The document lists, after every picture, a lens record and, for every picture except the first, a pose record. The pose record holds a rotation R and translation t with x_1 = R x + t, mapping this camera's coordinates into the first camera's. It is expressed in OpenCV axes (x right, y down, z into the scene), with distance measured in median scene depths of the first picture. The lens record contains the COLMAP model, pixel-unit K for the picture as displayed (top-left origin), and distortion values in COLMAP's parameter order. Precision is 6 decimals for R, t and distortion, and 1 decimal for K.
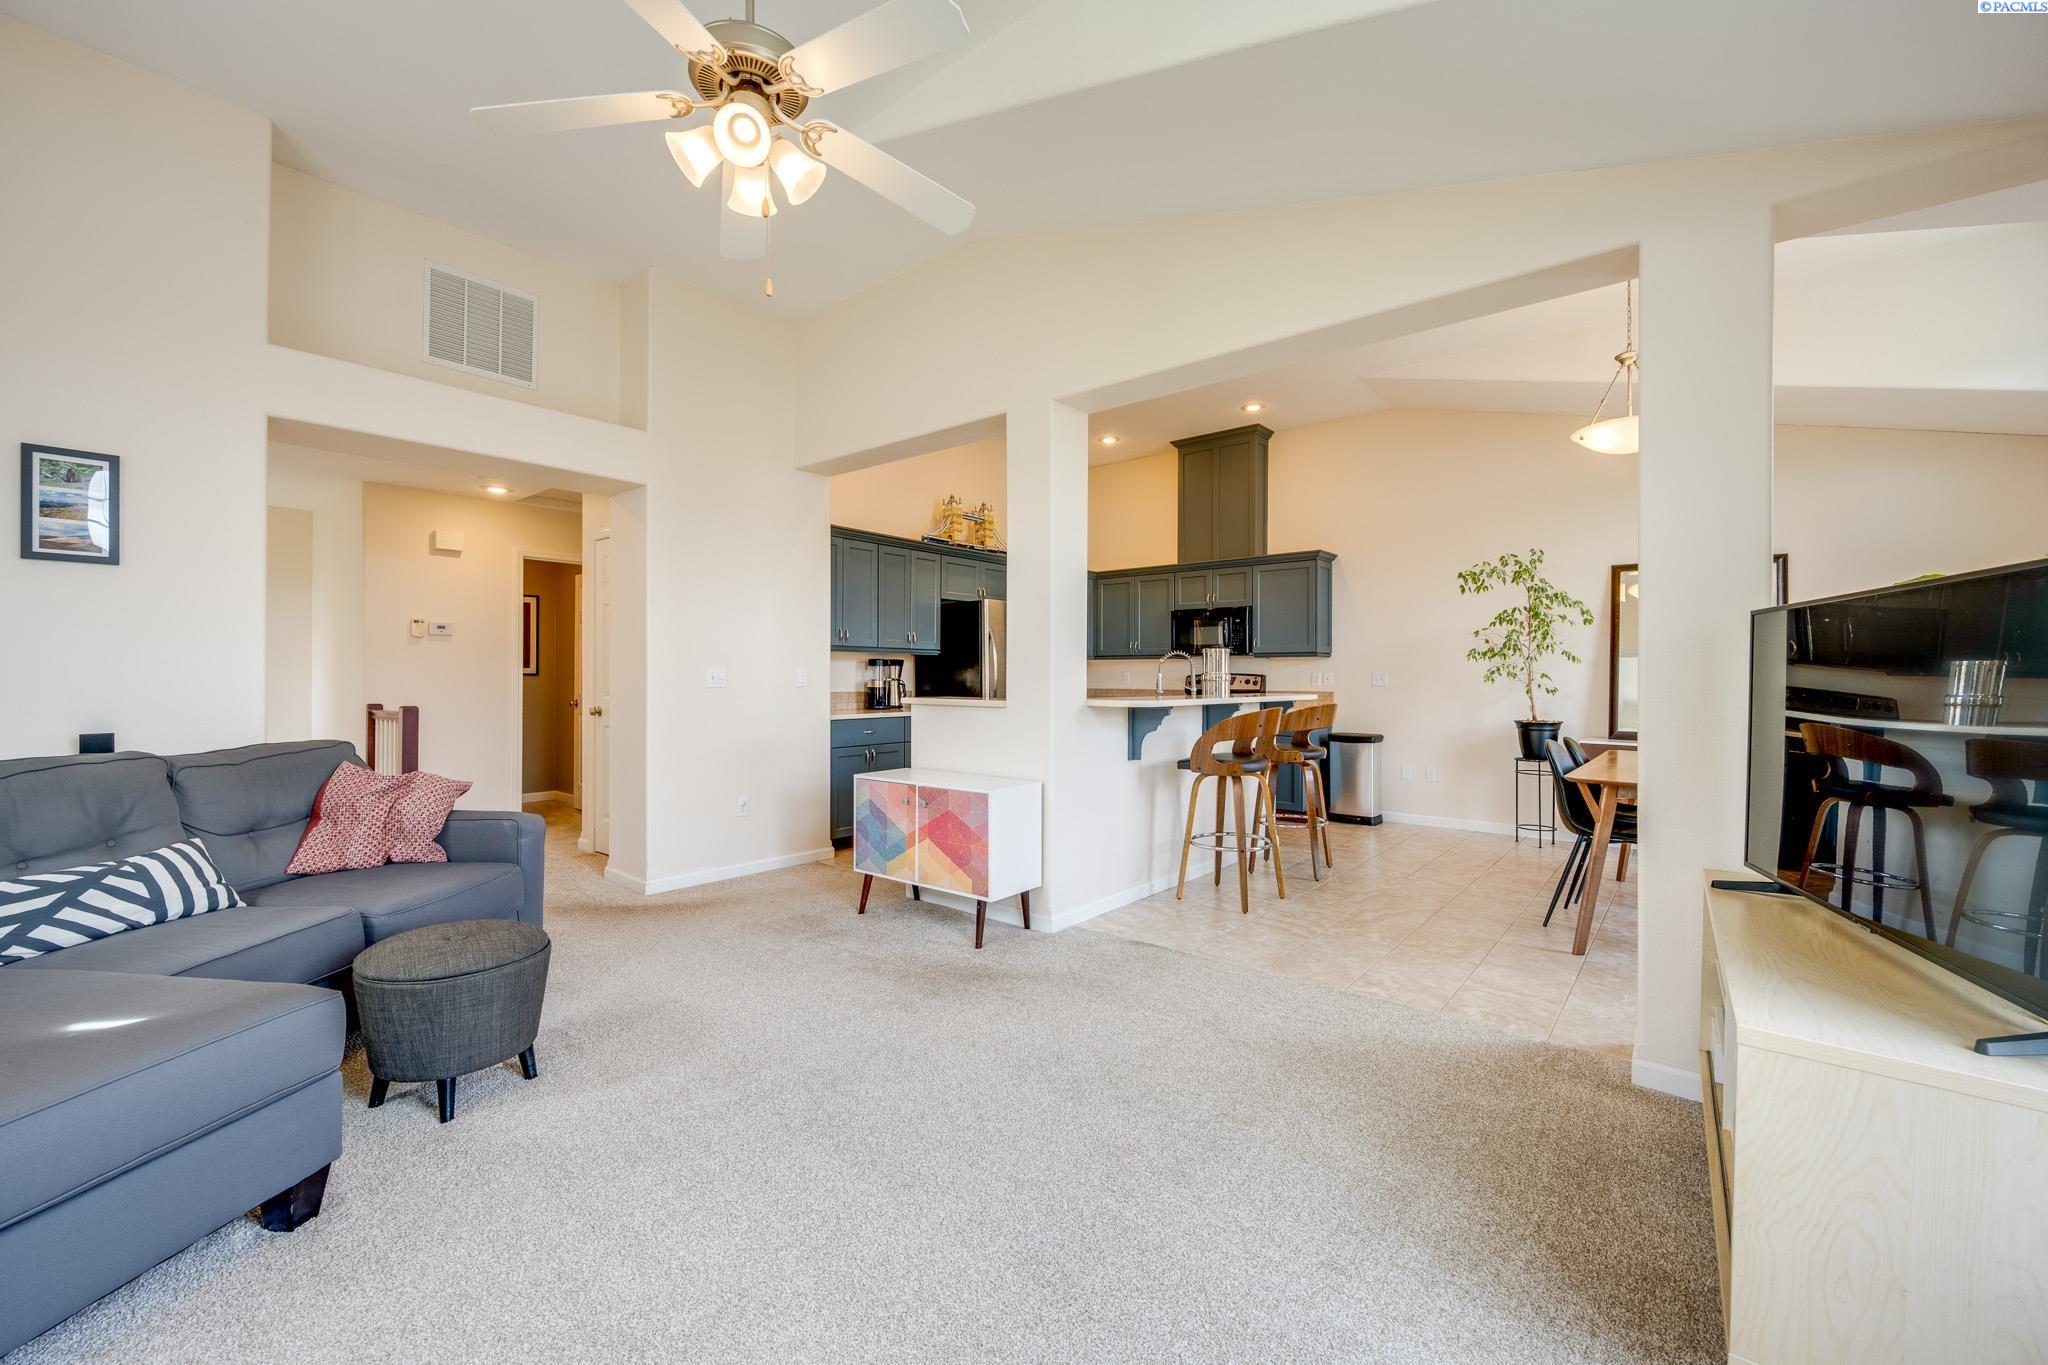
lens RADIAL K [[818.1, 0, 1042.1], [0, 818.1, 677.3], [0, 0, 1]] dist [-0.002109, 0.000221]
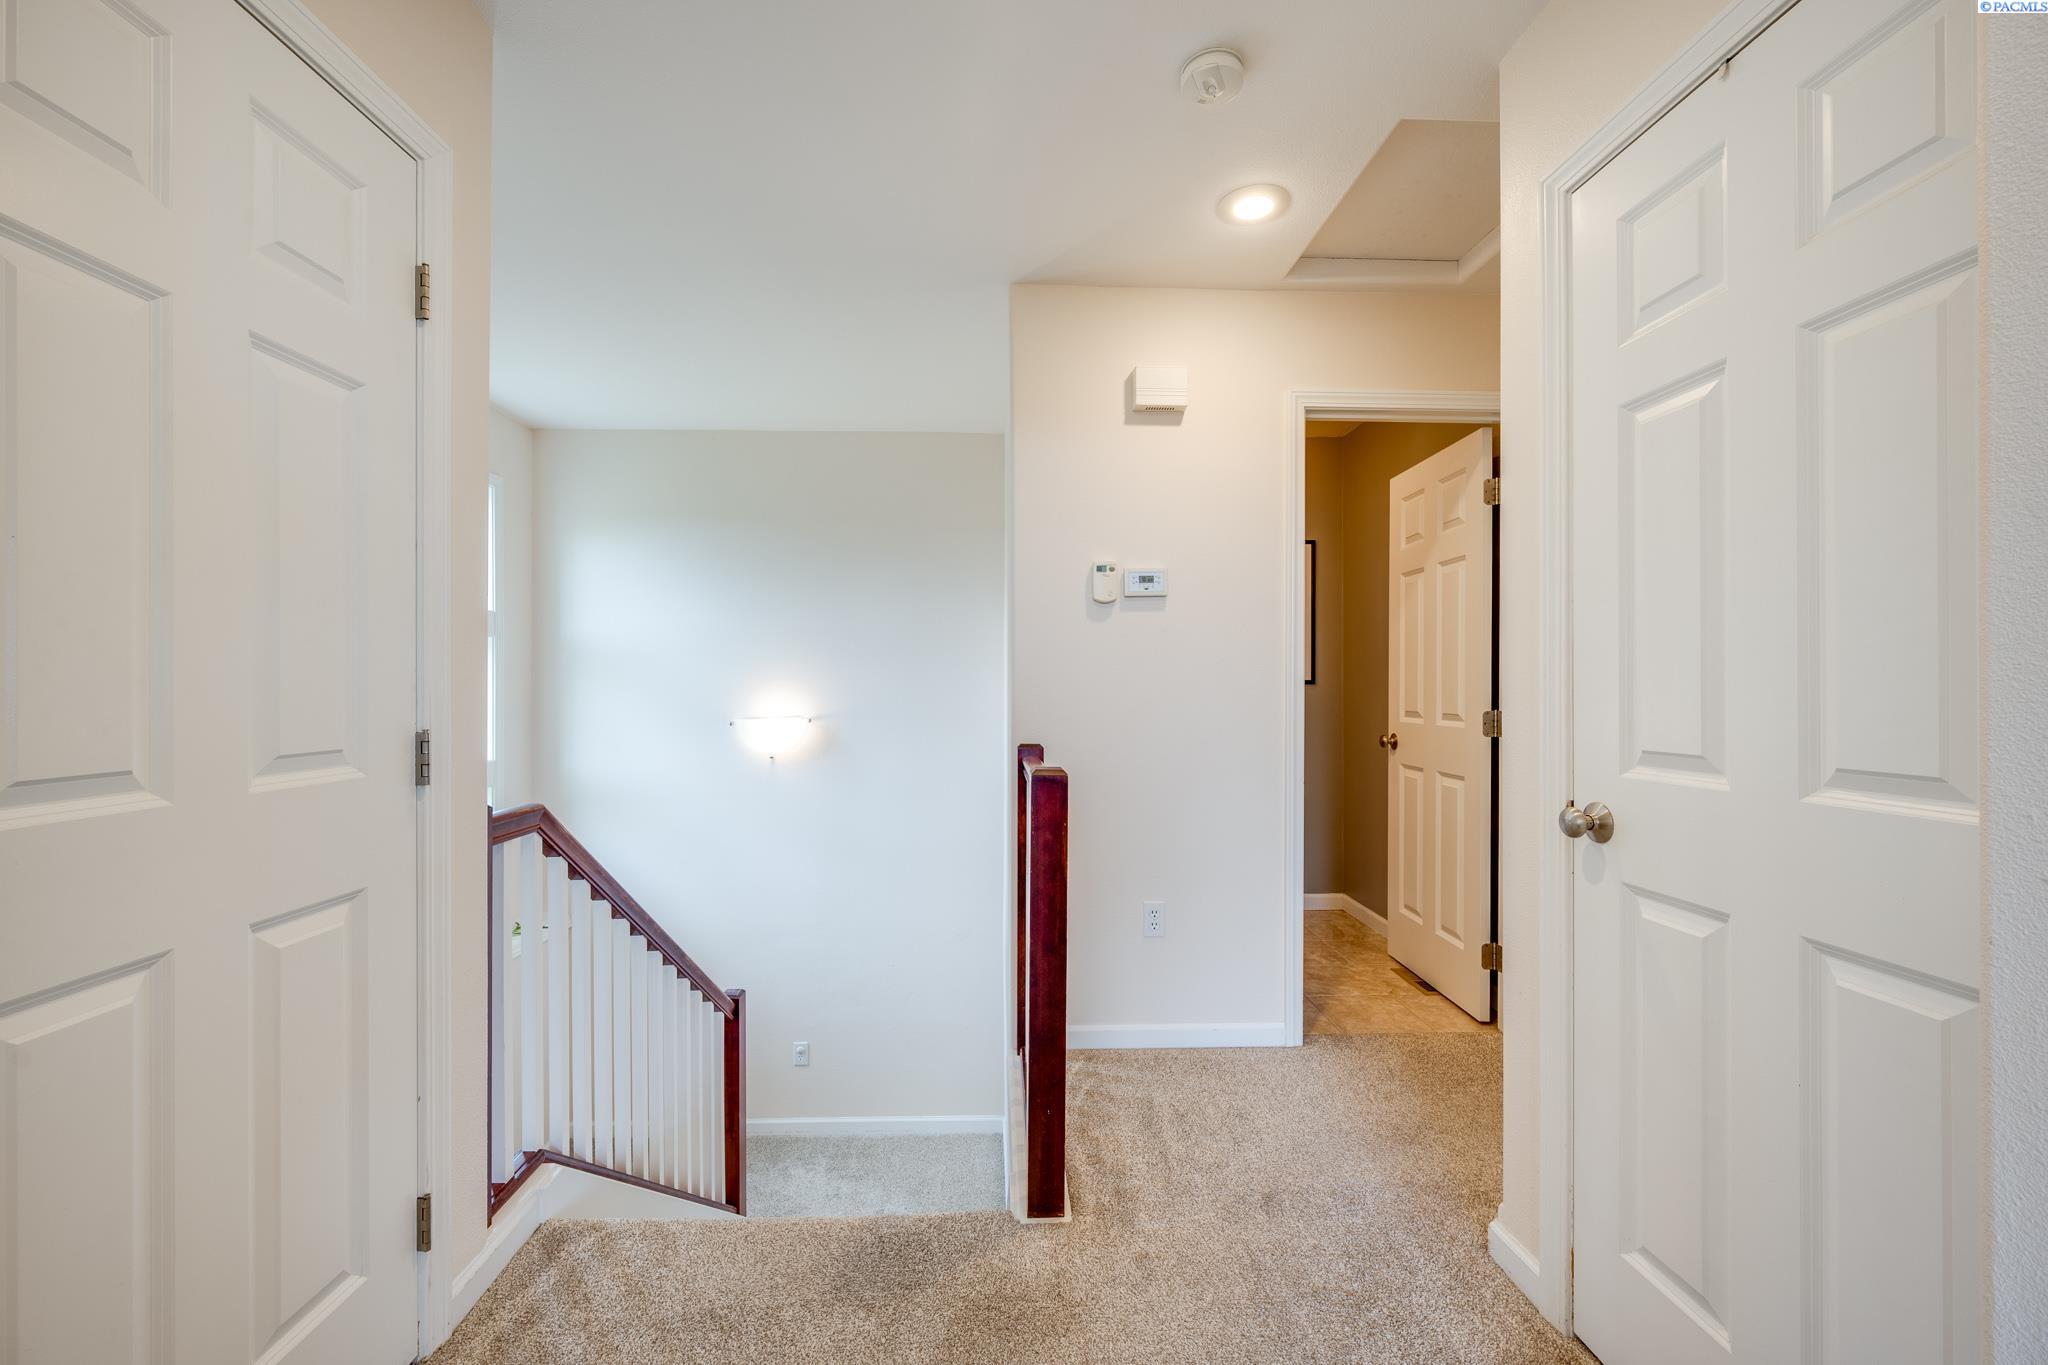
lens RADIAL K [[818.1, 0, 1025.7], [0, 818.1, 688.7], [0, 0, 1]] dist [-0.002109, 0.000221]
pose [[0.634118, -0.006131, -0.773212, -0.427542], [0.005648, 0.999979, -0.003297, 0.001032], [0.773216, -0.002276, 0.634139, 0.661281]]
